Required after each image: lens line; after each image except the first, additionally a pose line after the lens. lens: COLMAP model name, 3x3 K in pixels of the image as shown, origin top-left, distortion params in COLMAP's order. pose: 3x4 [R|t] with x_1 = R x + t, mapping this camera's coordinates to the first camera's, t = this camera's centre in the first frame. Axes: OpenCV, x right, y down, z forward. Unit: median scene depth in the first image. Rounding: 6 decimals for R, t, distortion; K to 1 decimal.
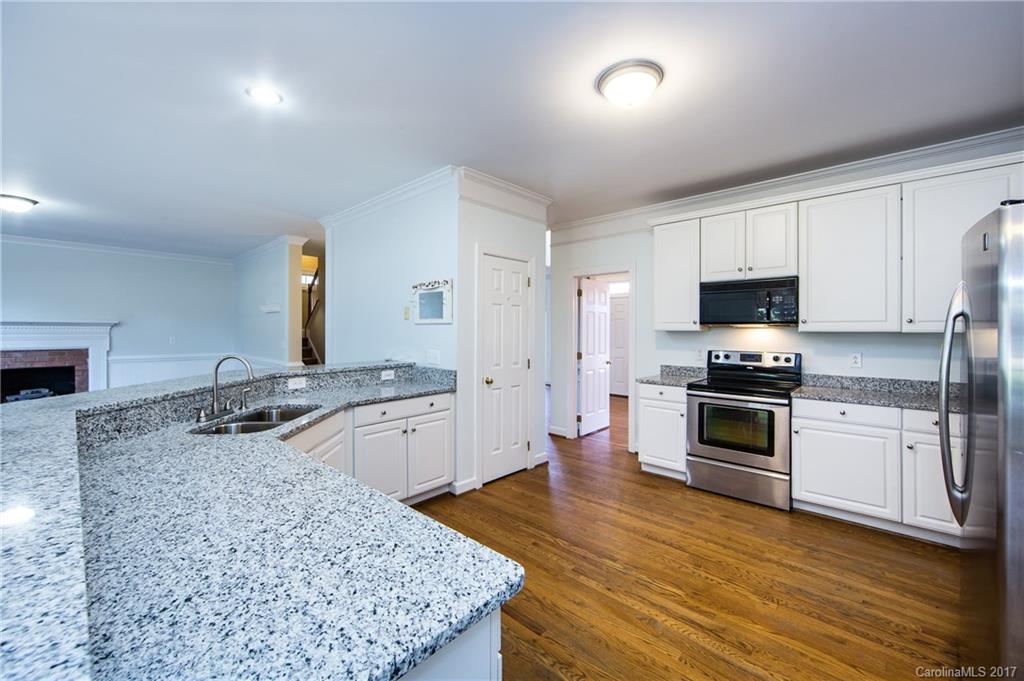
lens RADIAL K [[409.2, 0, 513.5], [0, 409.2, 334.1], [0, 0, 1]] dist [-0.000947, -0.000695]
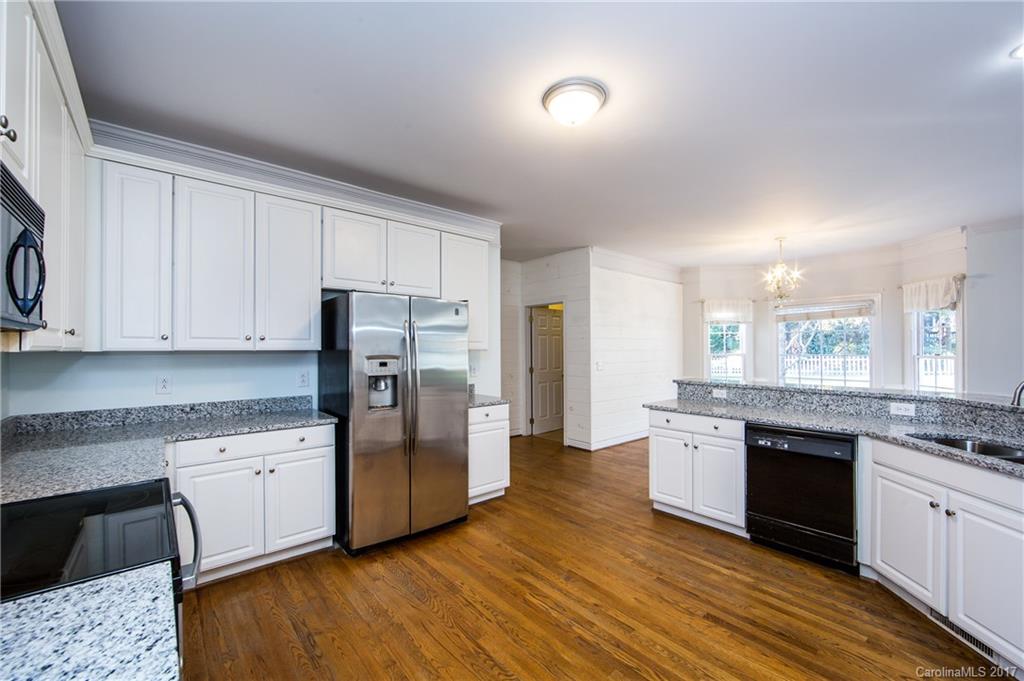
lens RADIAL K [[409.2, 0, 512.2], [0, 409.2, 347.6], [0, 0, 1]] dist [-0.000947, -0.000695]
pose [[-0.992085, 0.000008, 0.125568, 0.193289], [0.000769, 0.999982, 0.006011, -0.010778], [-0.125566, 0.006060, -0.992067, 1.249063]]
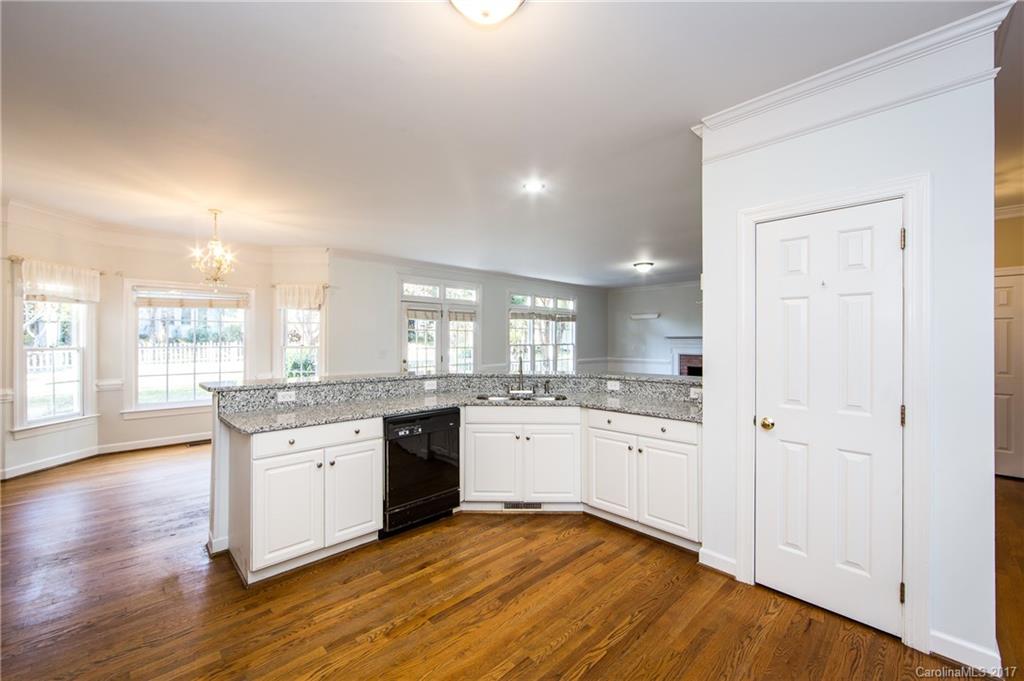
lens RADIAL K [[409.2, 0, 514.8], [0, 409.2, 337.0], [0, 0, 1]] dist [-0.000947, -0.000695]
pose [[-0.057993, -0.010037, -0.998267, 0.605808], [-0.012715, 0.999876, -0.009314, -0.007264], [0.998236, 0.012153, -0.058114, 0.674987]]
